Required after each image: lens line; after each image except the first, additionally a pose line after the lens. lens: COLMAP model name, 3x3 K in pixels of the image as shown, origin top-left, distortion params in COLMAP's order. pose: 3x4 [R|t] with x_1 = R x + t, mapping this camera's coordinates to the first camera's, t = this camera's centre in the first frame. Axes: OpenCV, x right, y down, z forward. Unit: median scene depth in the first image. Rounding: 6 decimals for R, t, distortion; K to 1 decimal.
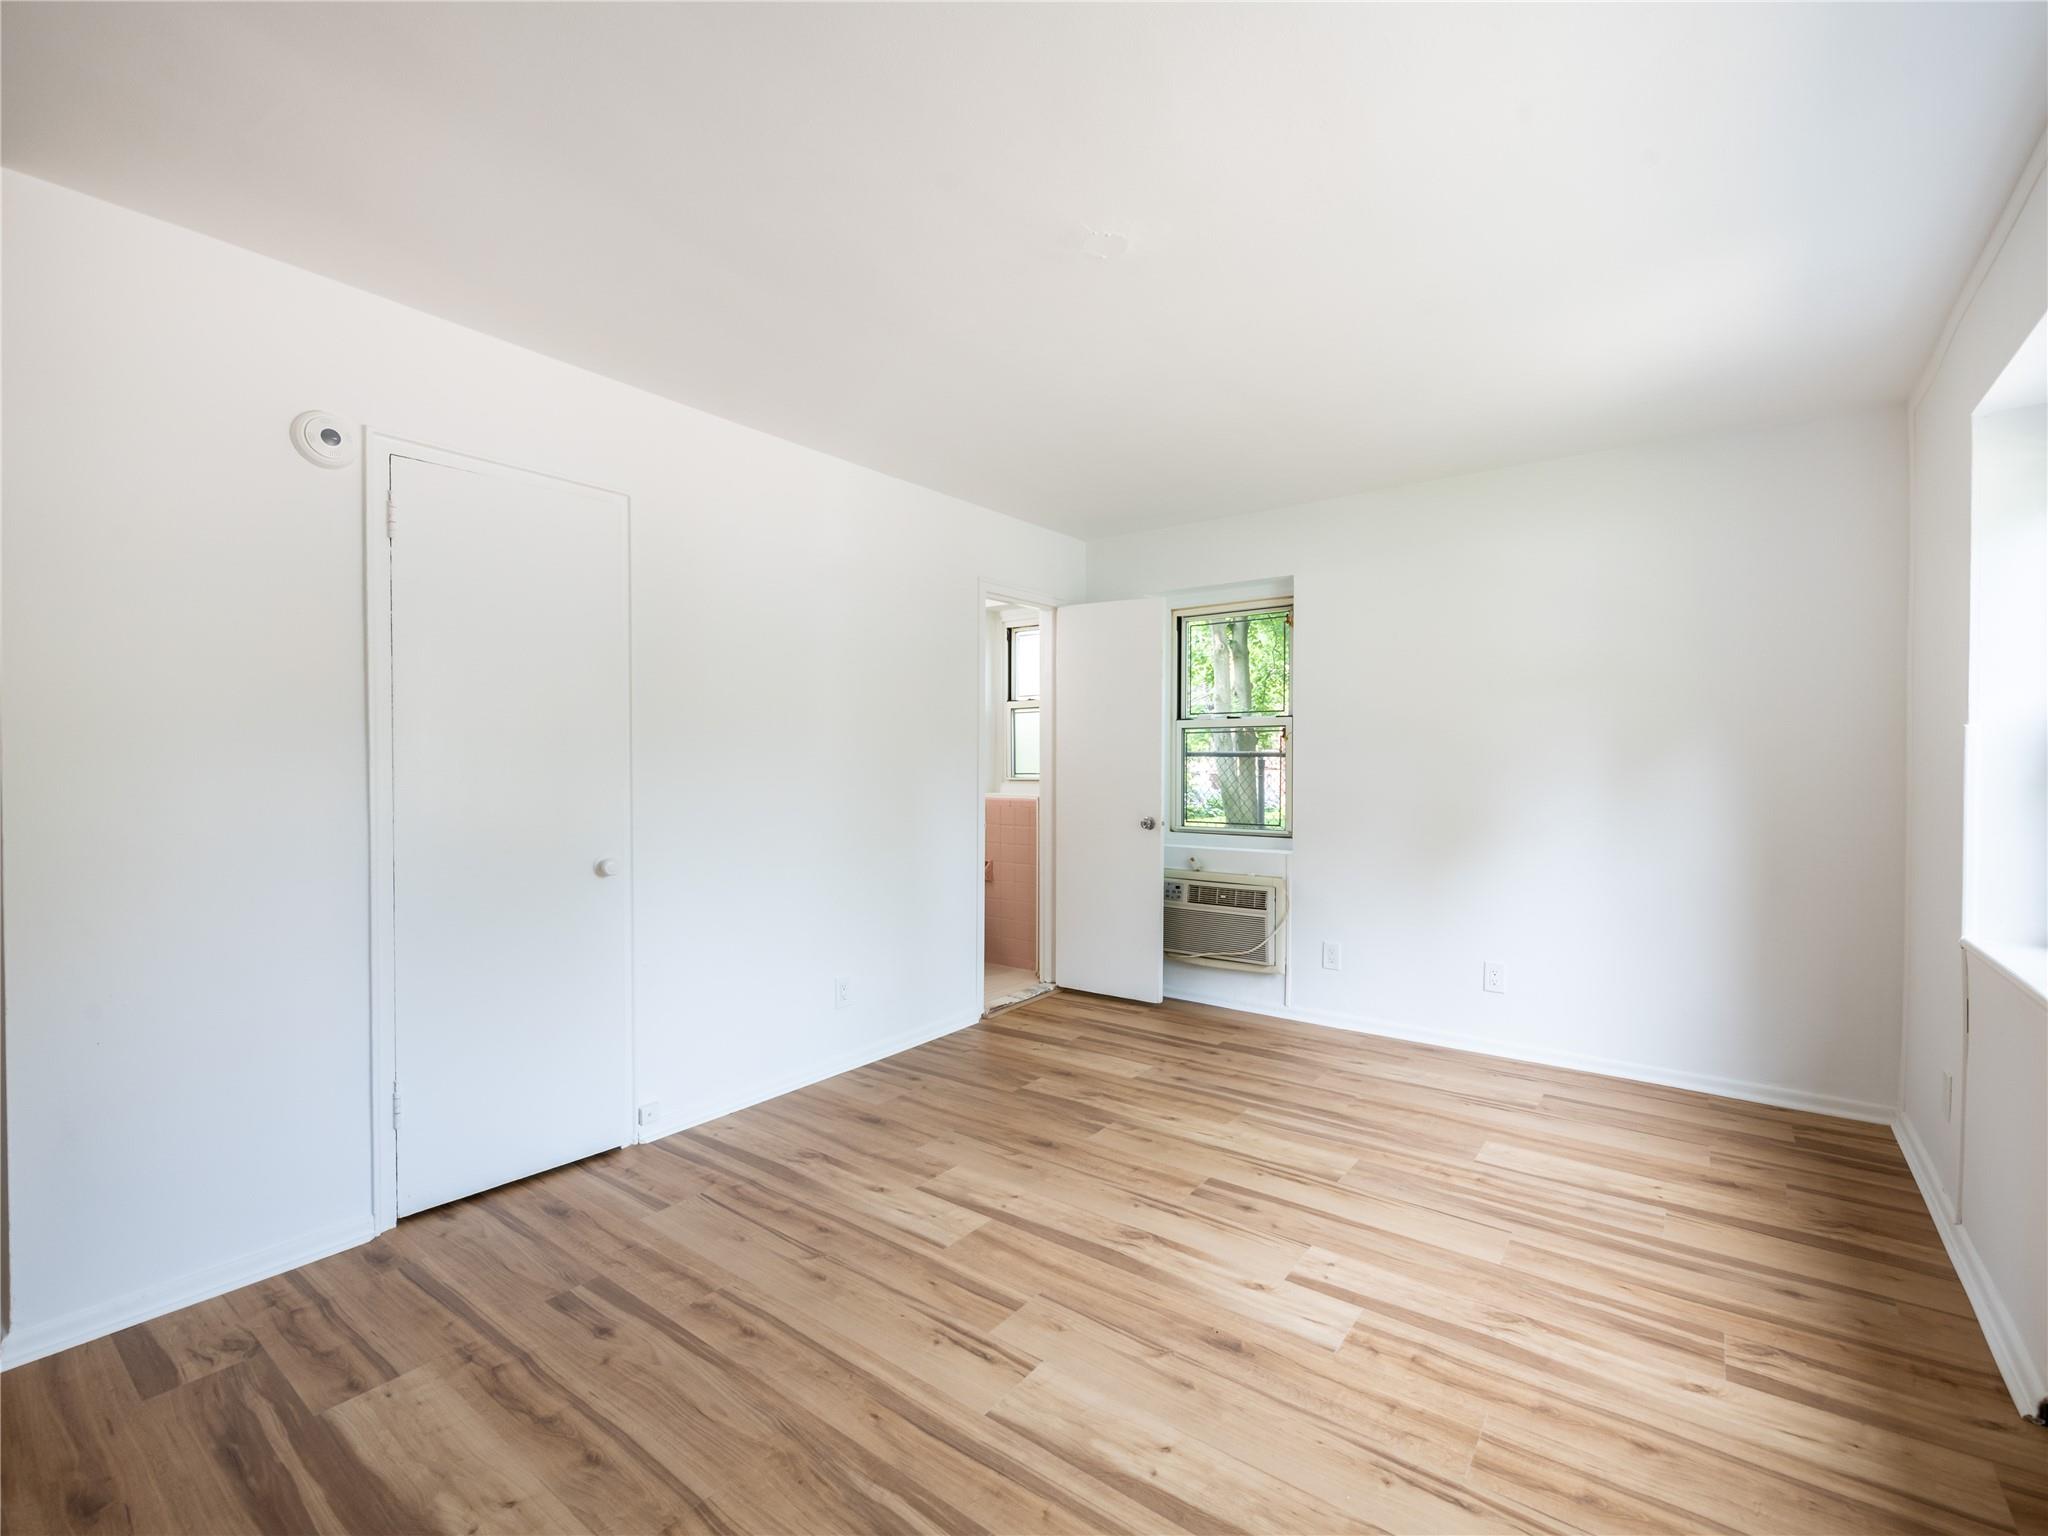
lens RADIAL K [[870.6, 0, 1024.0], [0, 870.6, 768.0], [0, 0, 1]] dist [0.000922, -0.002869]
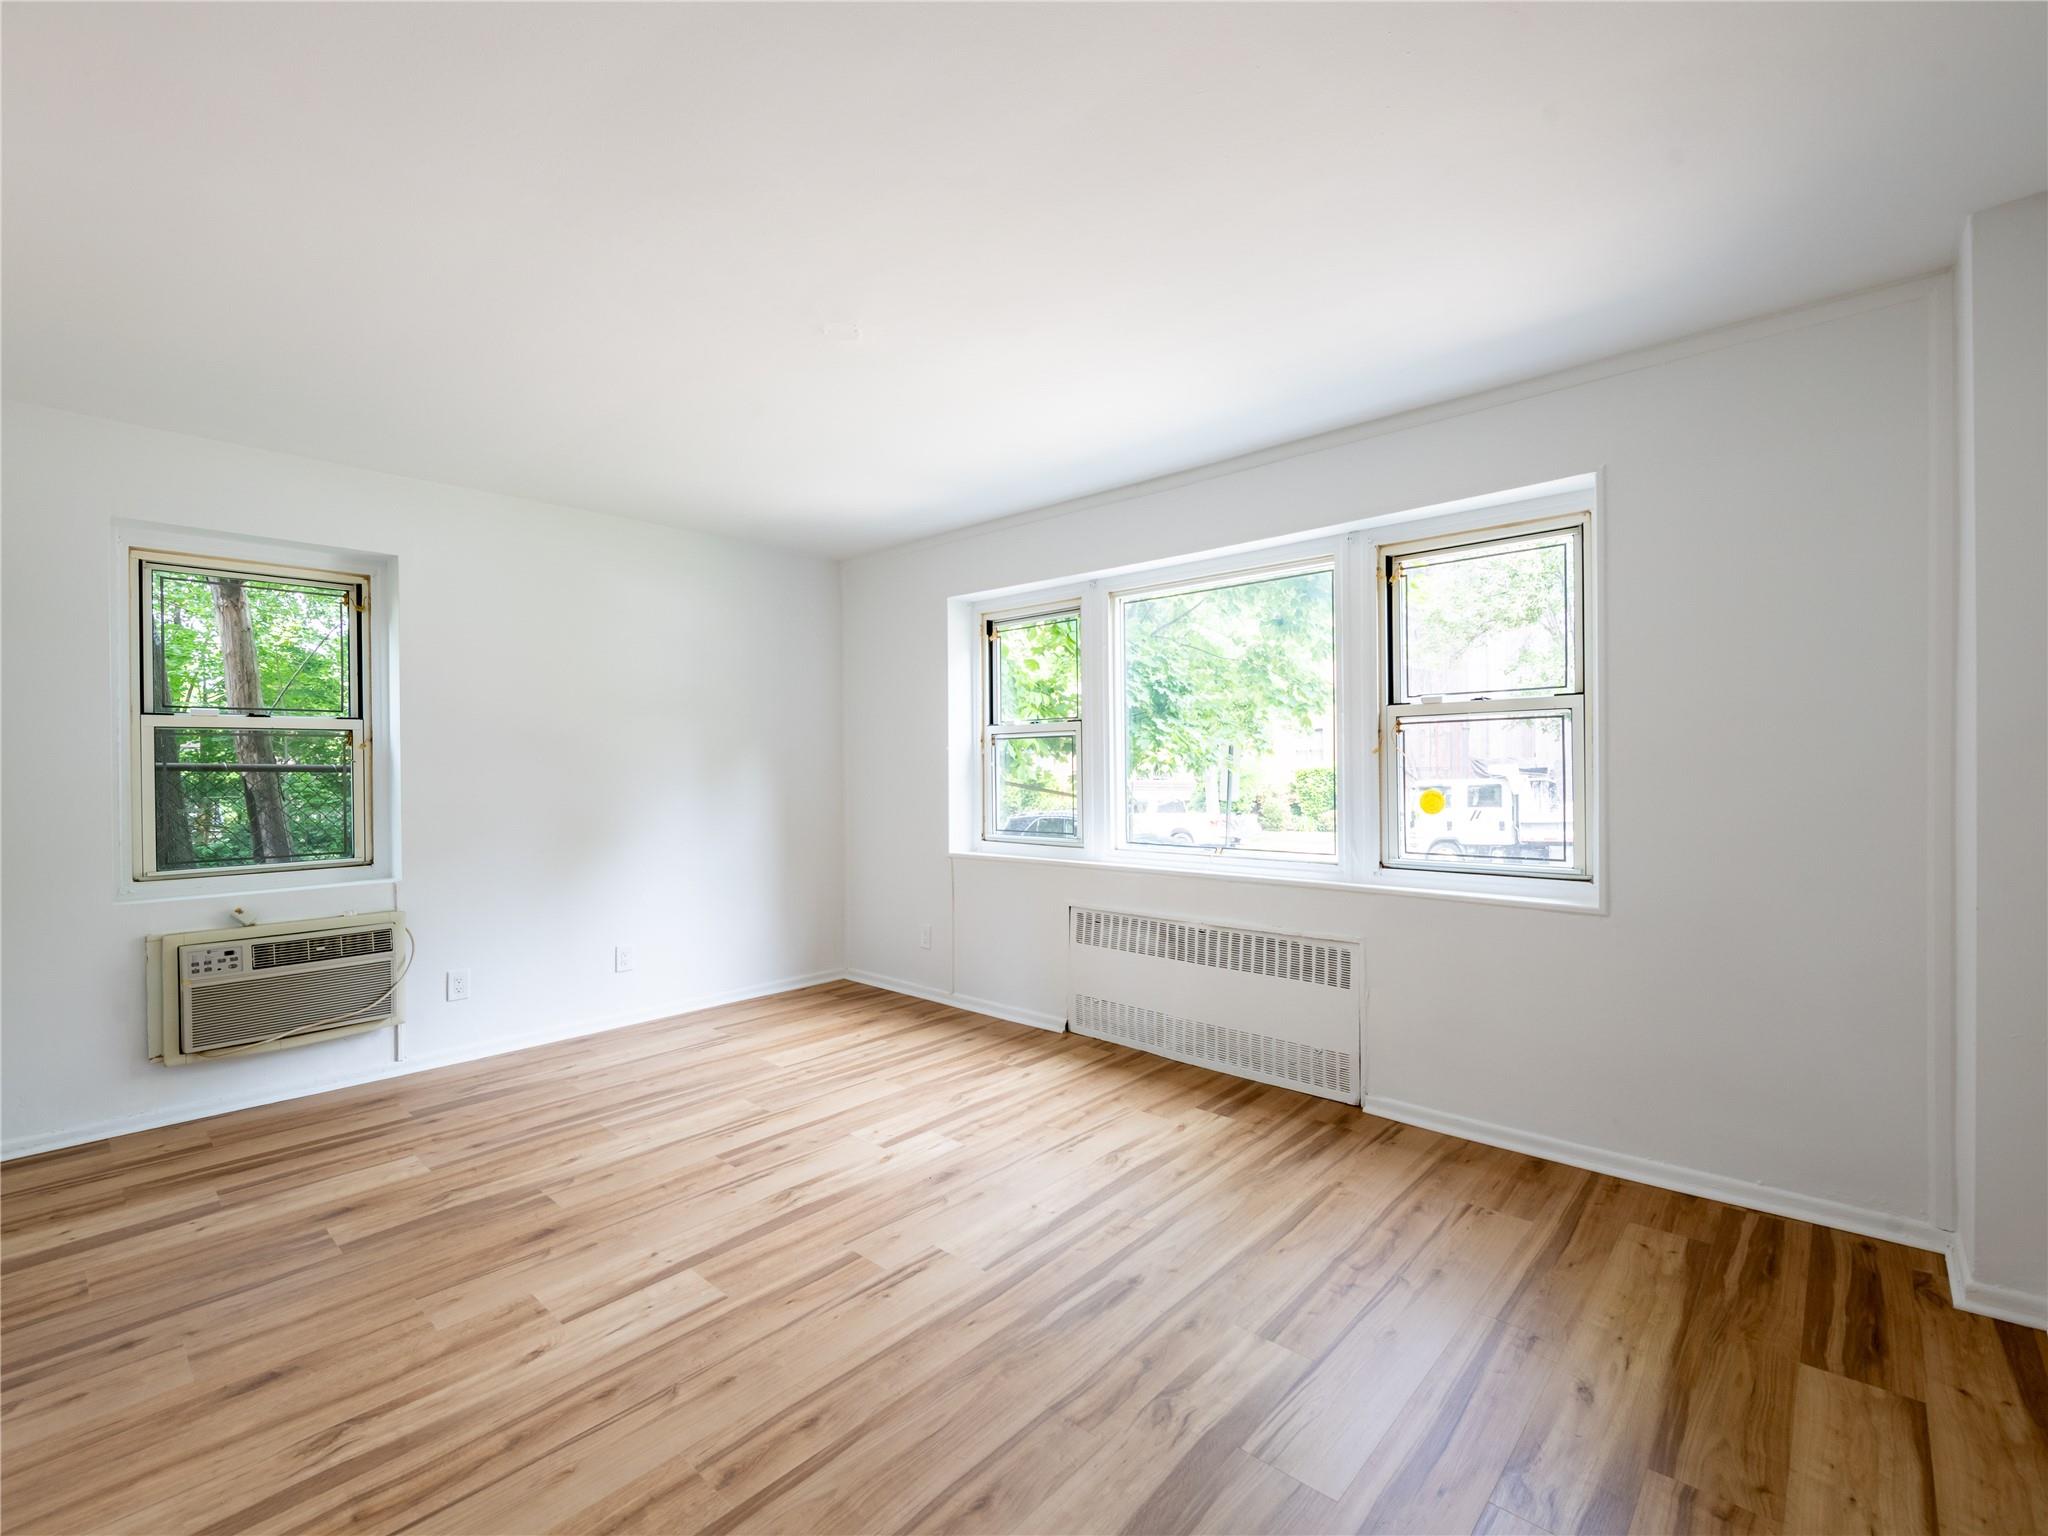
lens RADIAL K [[904.0, 0, 1031.2], [0, 904.0, 764.0], [0, 0, 1]] dist [0.001227, -0.004069]
pose [[0.114986, -0.000302, 0.993367, -0.831276], [0.020598, 0.999786, -0.002080, -0.003108], [-0.993154, 0.020701, 0.114967, 0.462795]]
